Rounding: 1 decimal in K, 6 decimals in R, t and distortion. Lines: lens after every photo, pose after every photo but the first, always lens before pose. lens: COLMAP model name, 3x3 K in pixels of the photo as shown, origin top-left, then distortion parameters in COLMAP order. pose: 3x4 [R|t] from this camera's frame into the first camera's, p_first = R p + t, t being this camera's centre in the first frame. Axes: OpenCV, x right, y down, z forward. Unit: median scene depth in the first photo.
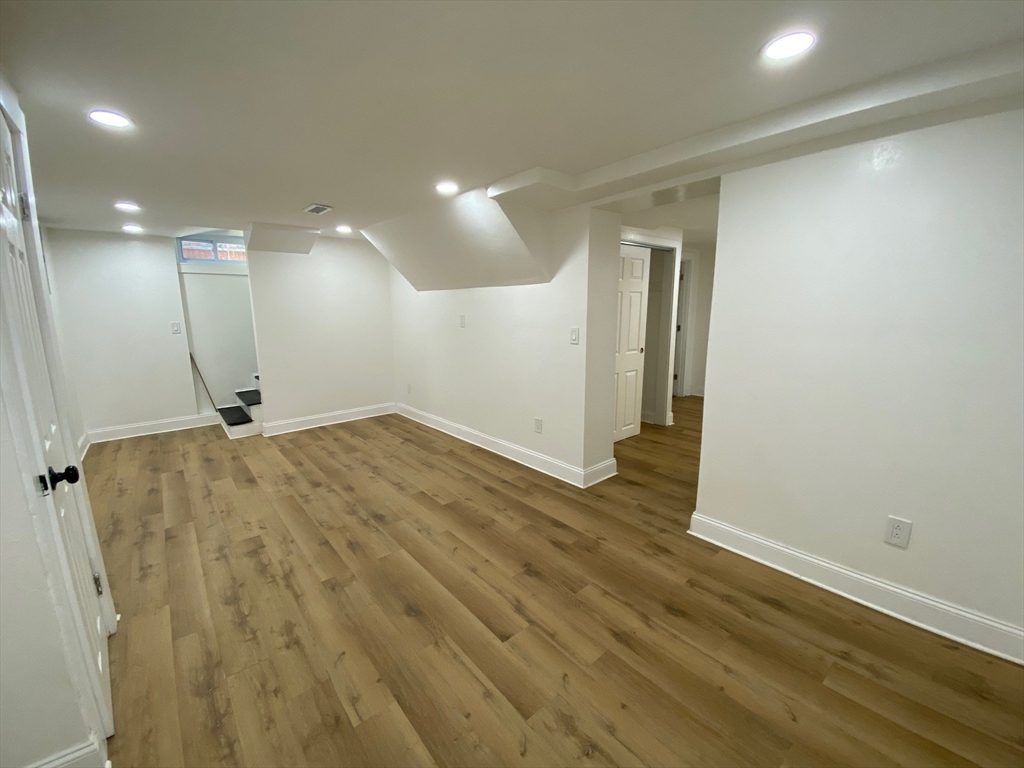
lens RADIAL K [[414.7, 0, 512.2], [0, 414.7, 379.6], [0, 0, 1]] dist [0.020491, -0.020629]
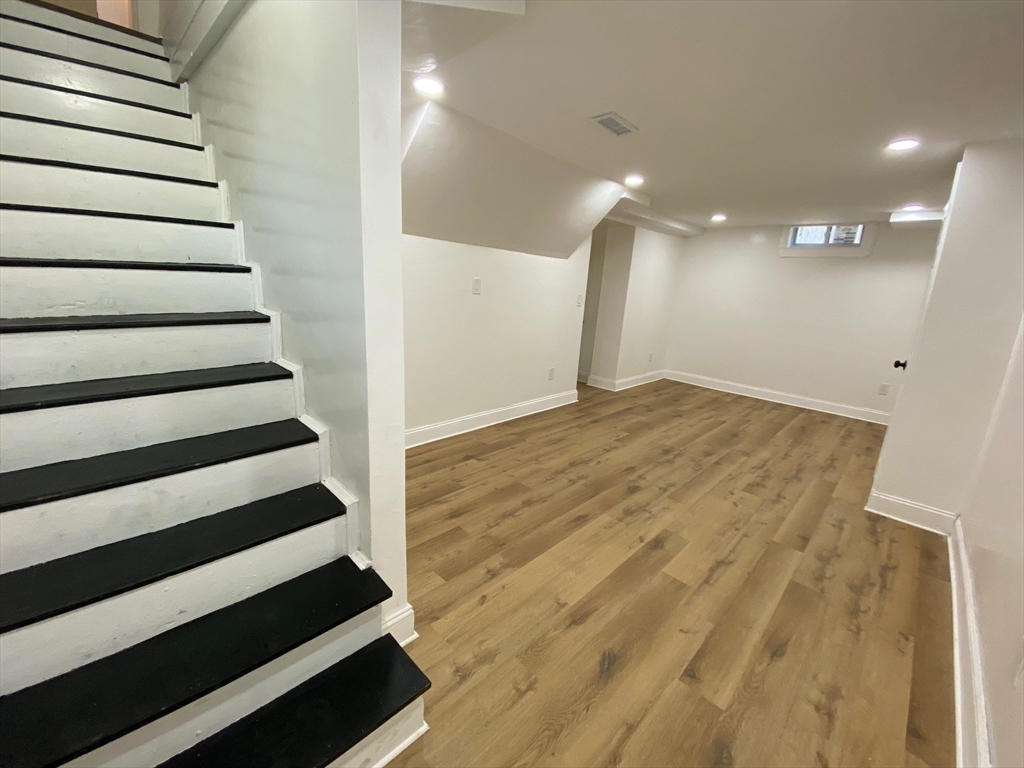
lens RADIAL K [[414.7, 0, 512.2], [0, 414.7, 379.6], [0, 0, 1]] dist [0.020491, -0.020629]
pose [[-0.088418, -0.221306, 0.971188, -1.301888], [0.107513, 0.967190, 0.230183, -0.193950], [-0.990264, 0.124767, -0.061724, 1.361123]]
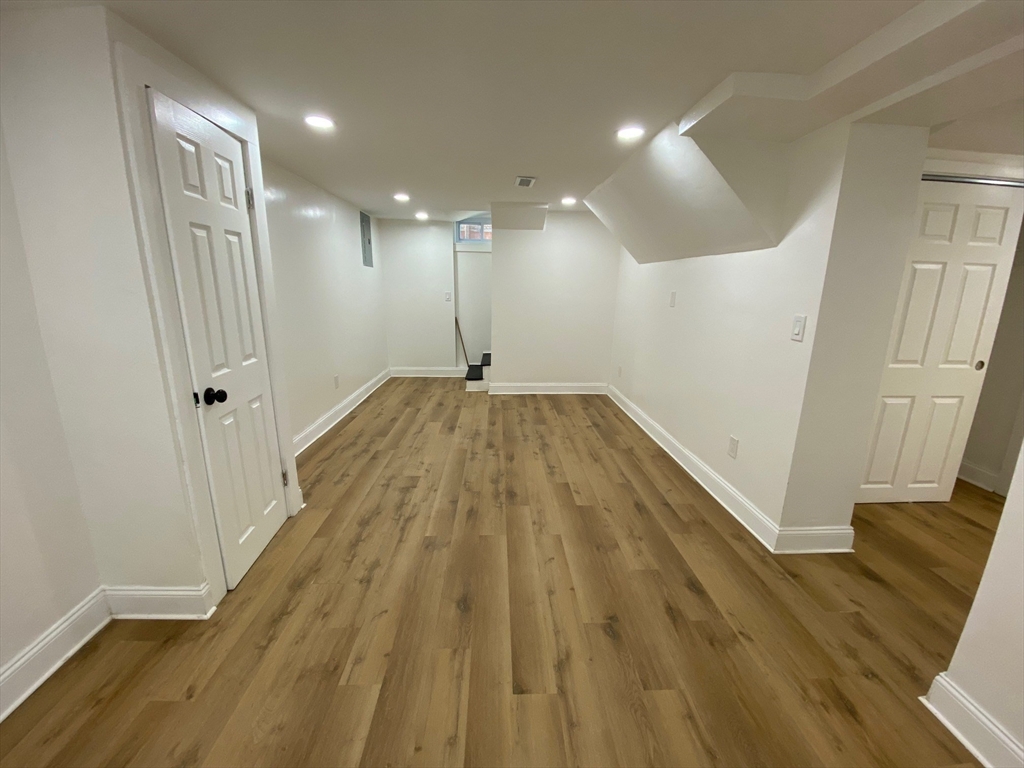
lens RADIAL K [[413.5, 0, 511.6], [0, 413.5, 379.4], [0, 0, 1]] dist [0.059246, -0.047738]
pose [[0.782720, 0.158721, -0.601794, 0.210636], [-0.126015, 0.987323, 0.096503, -0.033305], [0.609483, 0.000300, 0.792799, 0.192283]]
